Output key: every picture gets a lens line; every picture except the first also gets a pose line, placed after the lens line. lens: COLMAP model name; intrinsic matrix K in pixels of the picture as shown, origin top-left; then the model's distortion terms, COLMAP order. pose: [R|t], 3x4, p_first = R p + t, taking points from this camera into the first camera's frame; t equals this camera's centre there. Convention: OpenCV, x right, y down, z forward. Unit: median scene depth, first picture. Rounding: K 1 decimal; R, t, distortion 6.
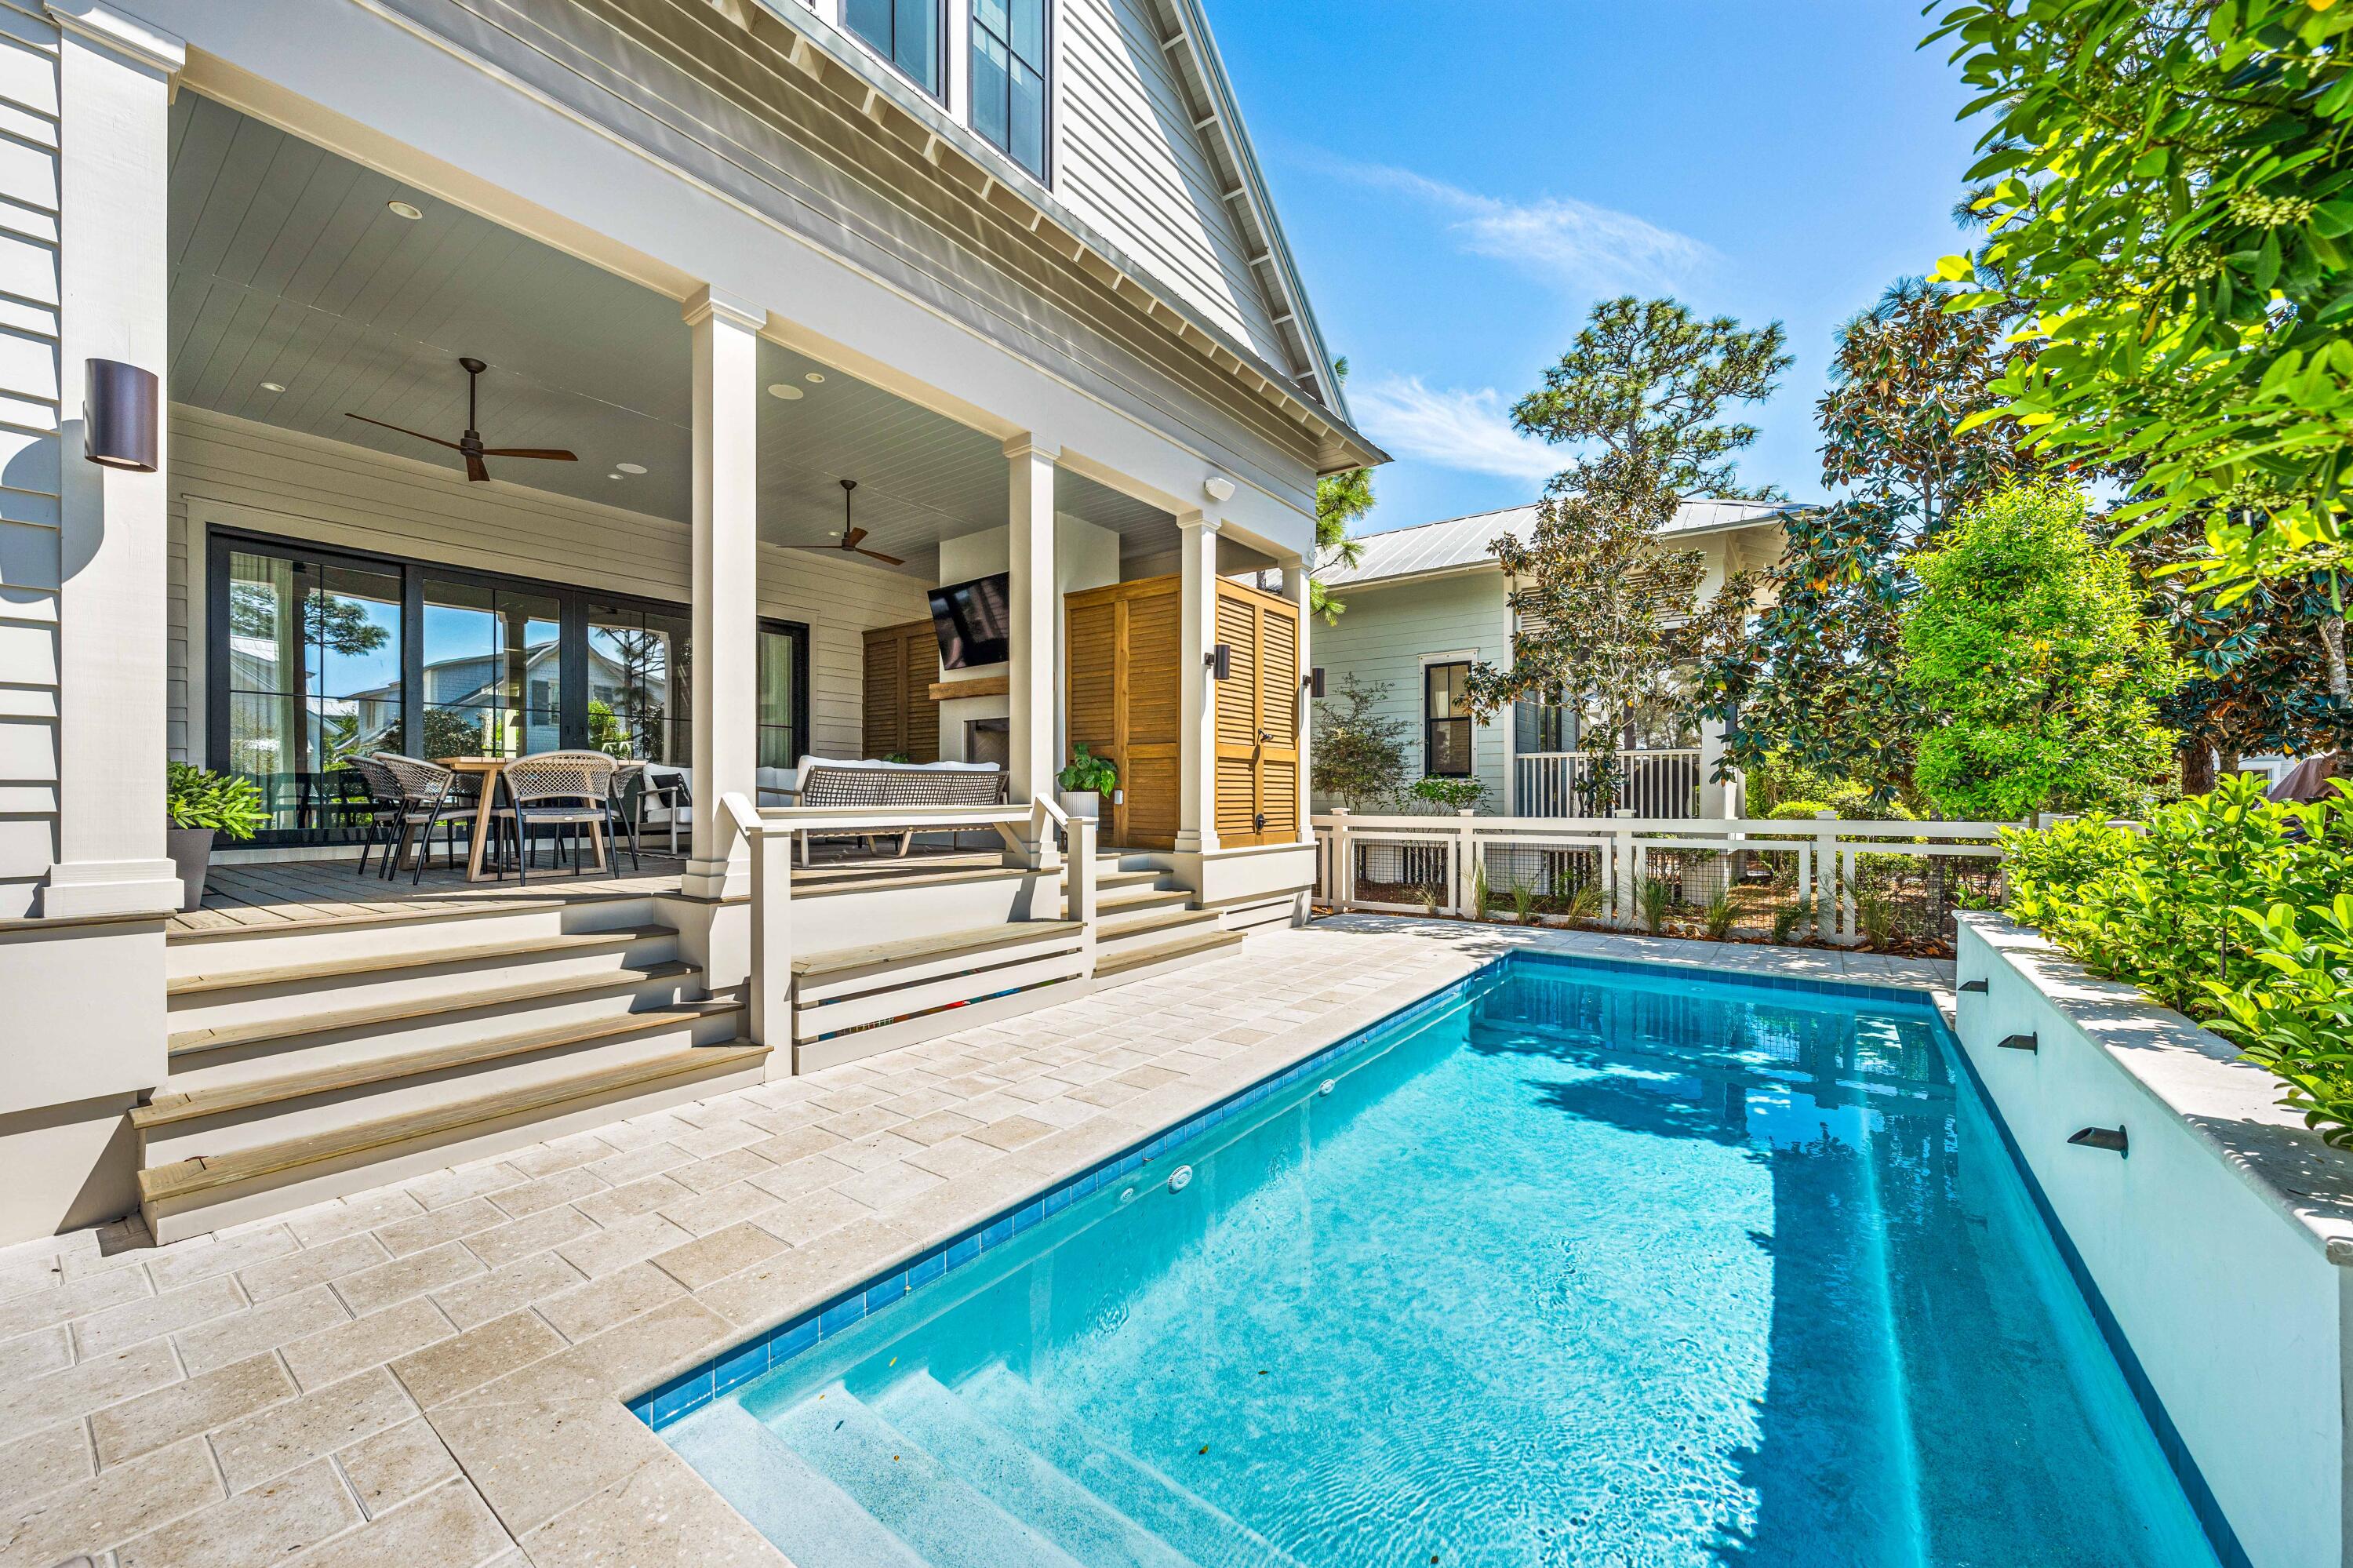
lens RADIAL K [[879.3, 0, 1183.1], [0, 879.3, 801.3], [0, 0, 1]] dist [-0.006954, 0.000970]
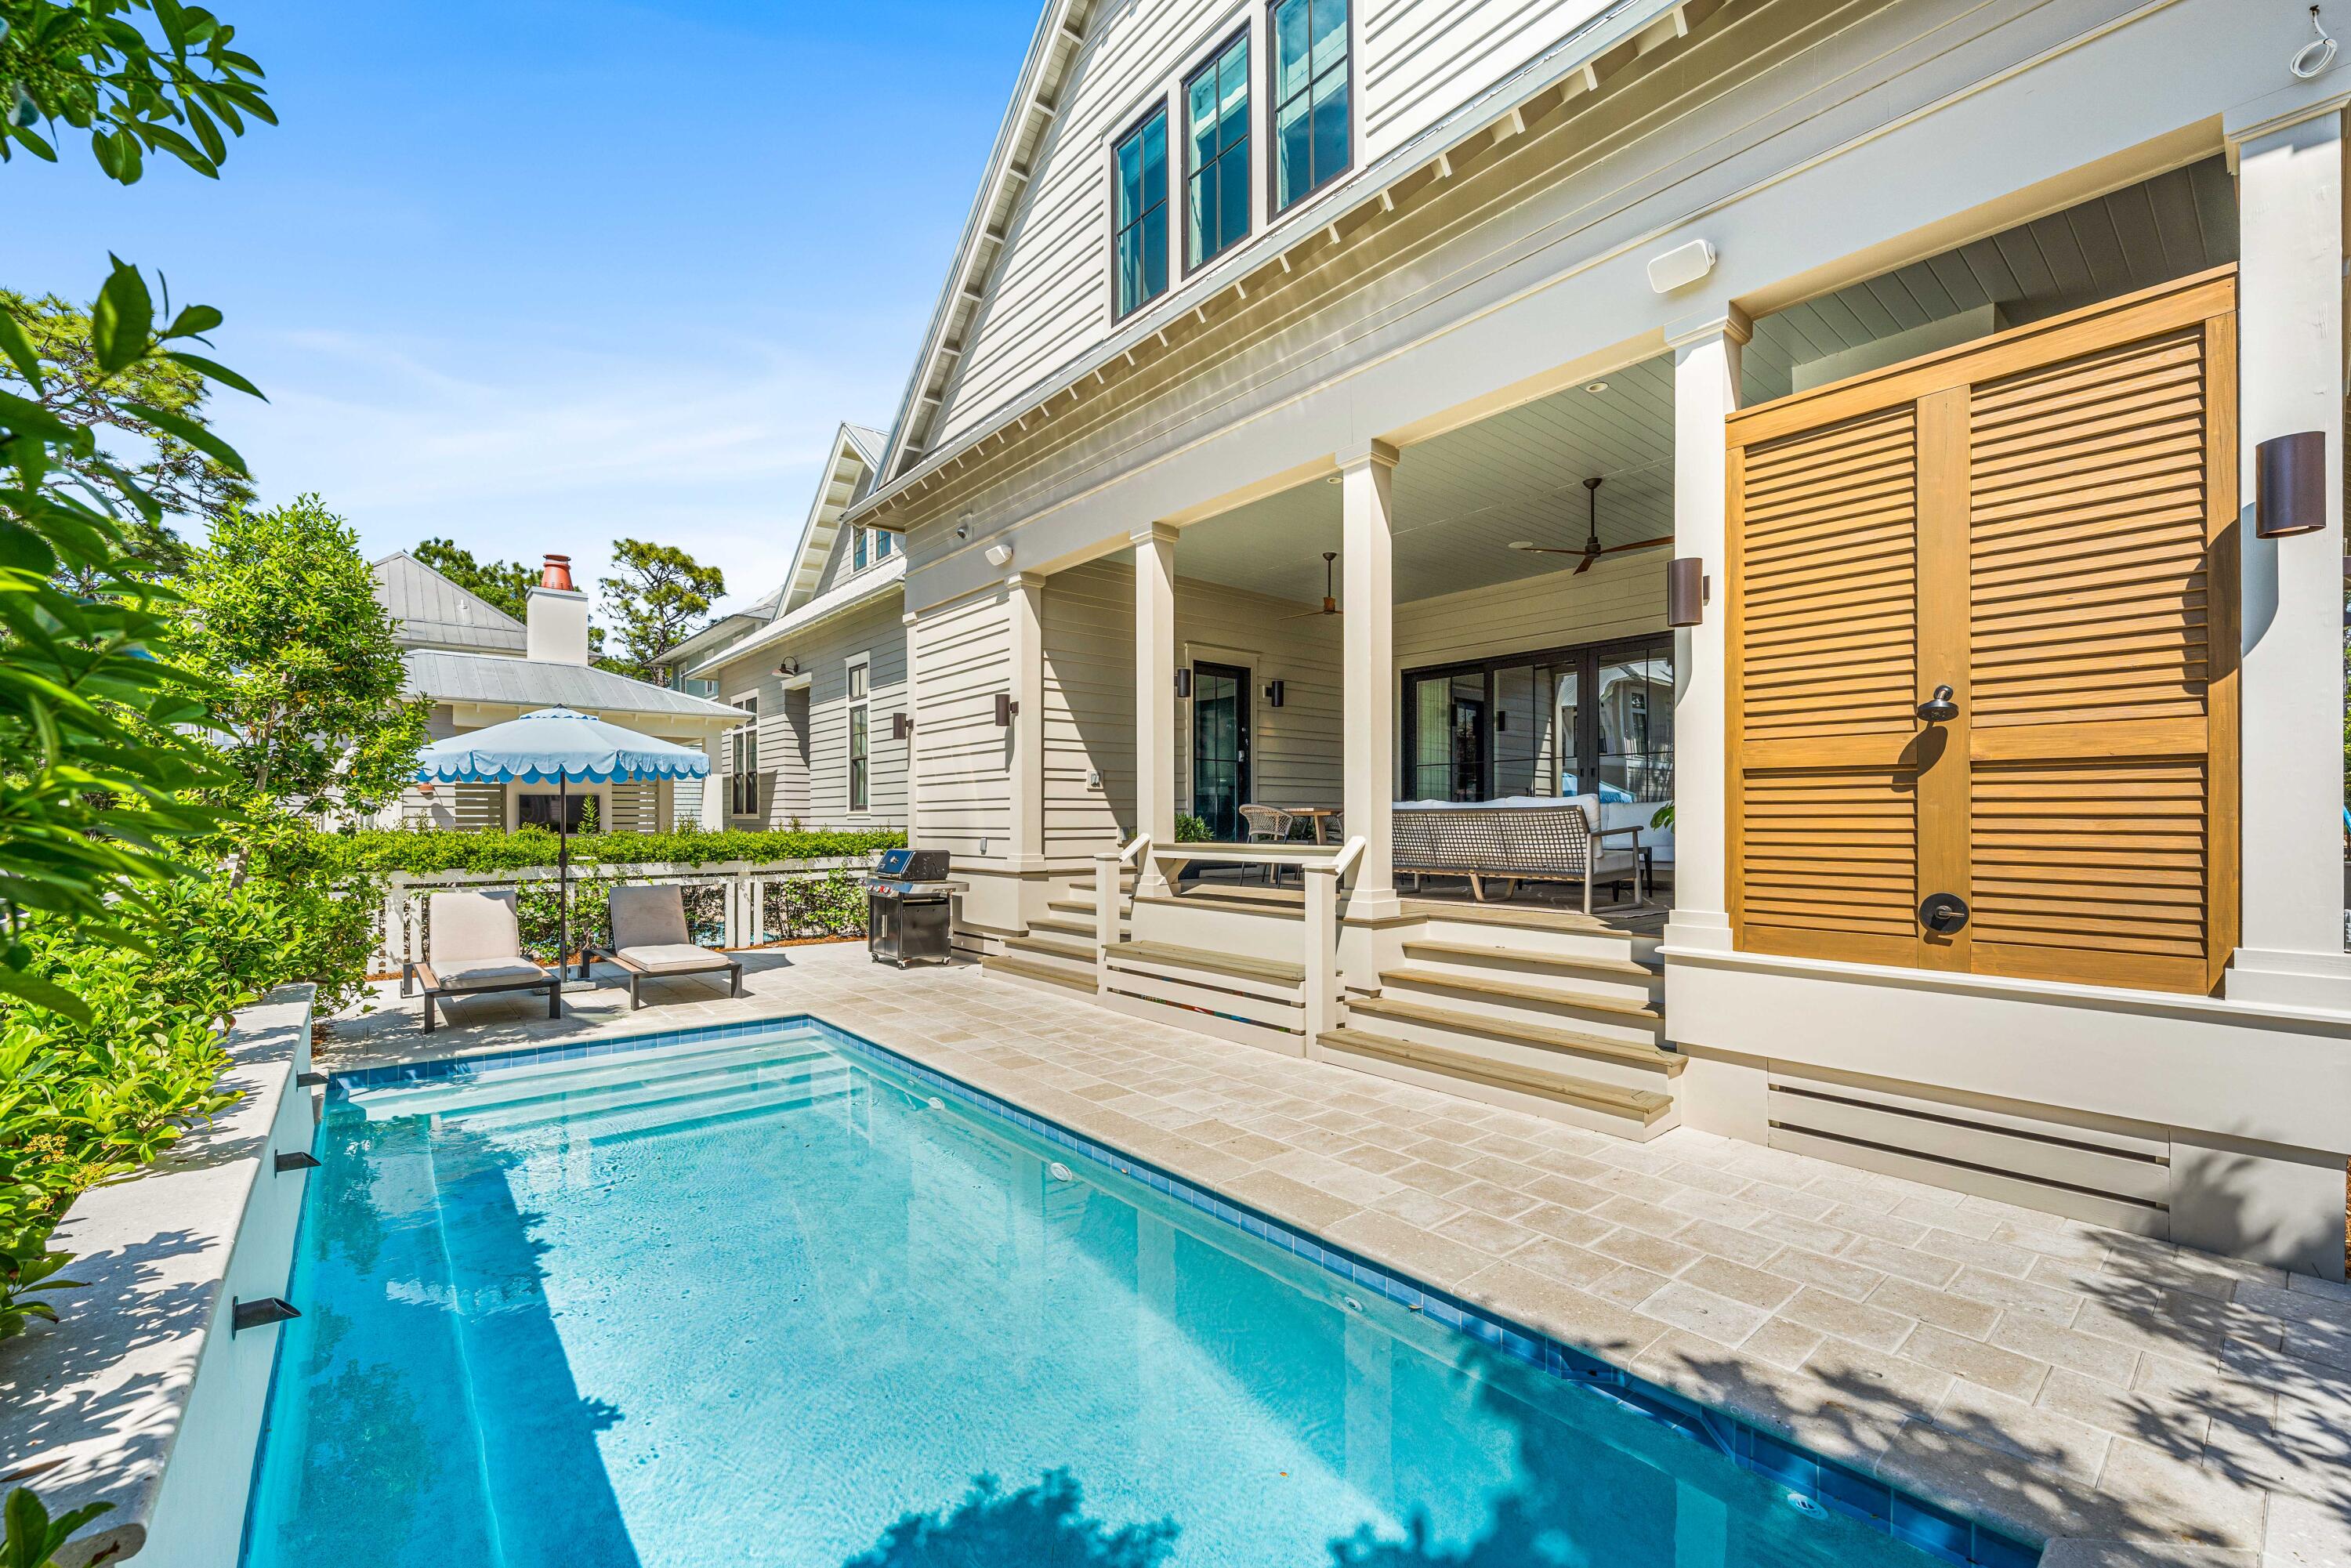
lens RADIAL K [[973.2, 0, 1182.1], [0, 973.2, 818.9], [0, 0, 1]] dist [-0.005534, 0.001225]
pose [[-0.252199, -0.002759, -0.967671, 0.661131], [-0.005467, 0.999984, -0.001426, -0.019125], [0.967660, 0.004930, -0.252210, 0.827126]]
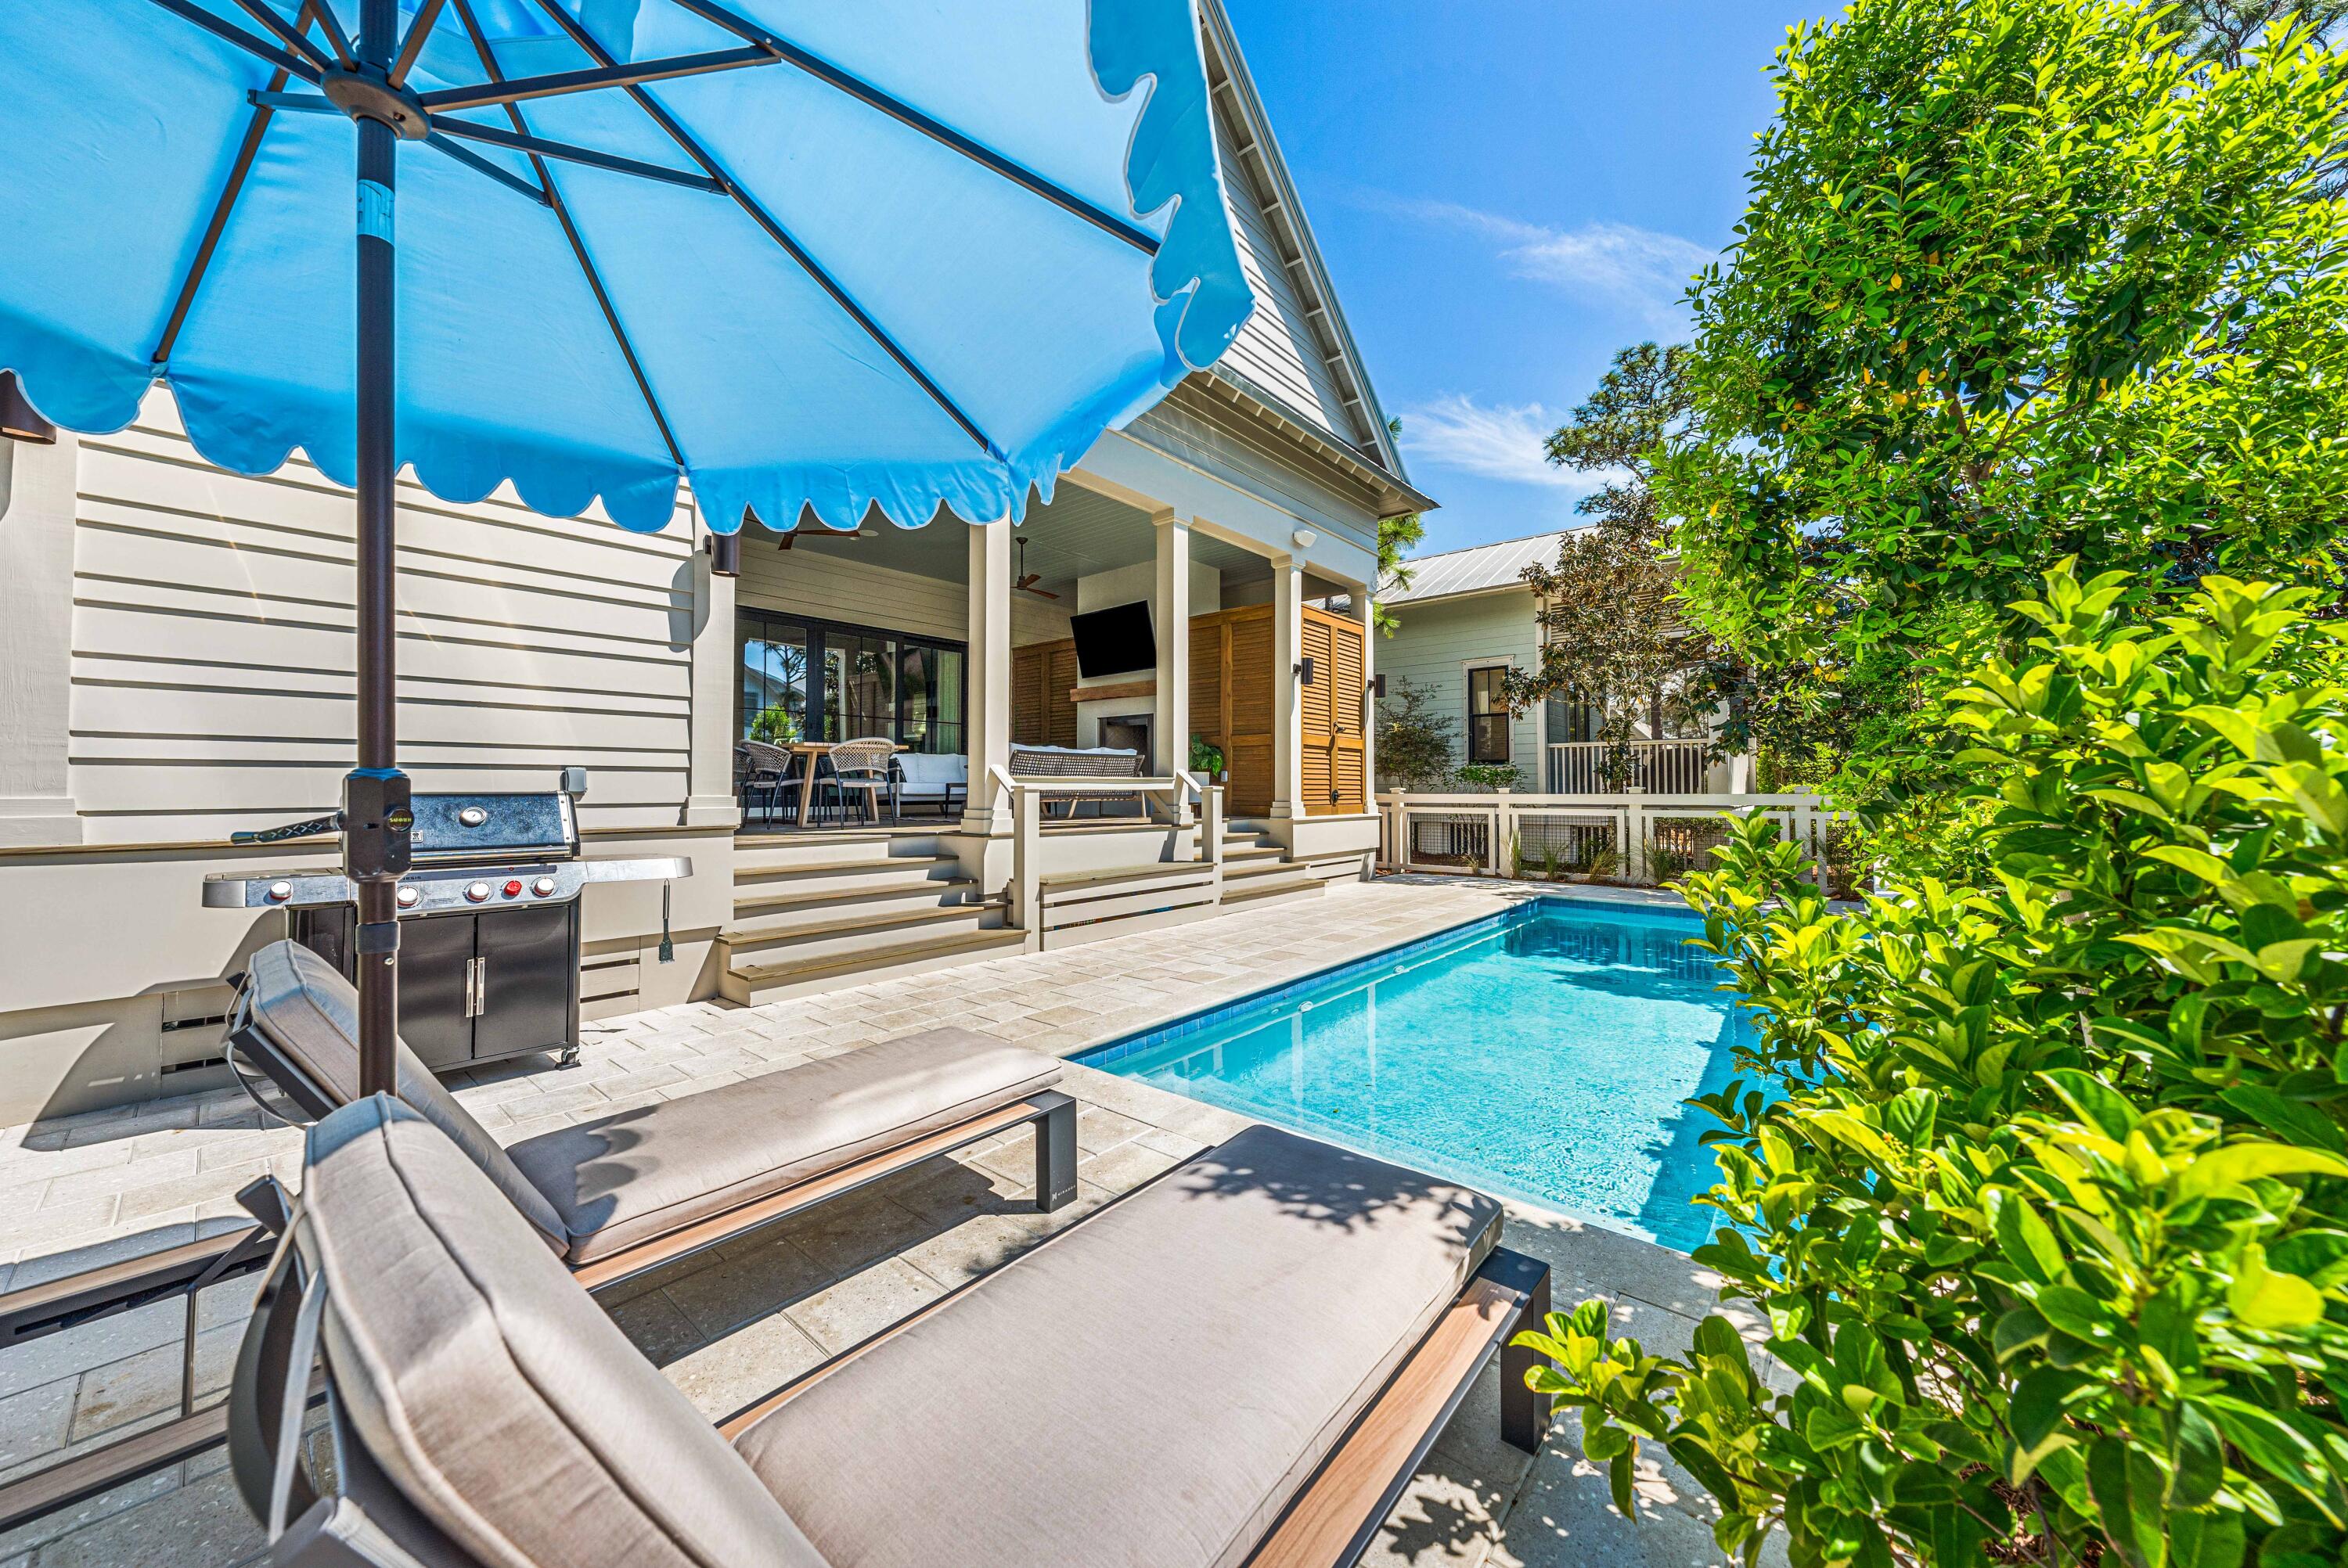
lens RADIAL K [[817.8, 0, 1177.8], [0, 817.8, 773.8], [0, 0, 1]] dist [-0.005130, -0.000030]
pose [[0.997276, -0.000605, -0.073757, -0.055279], [-0.001215, 0.999696, -0.024624, 0.022119], [0.073749, 0.024646, 0.996972, -0.203720]]
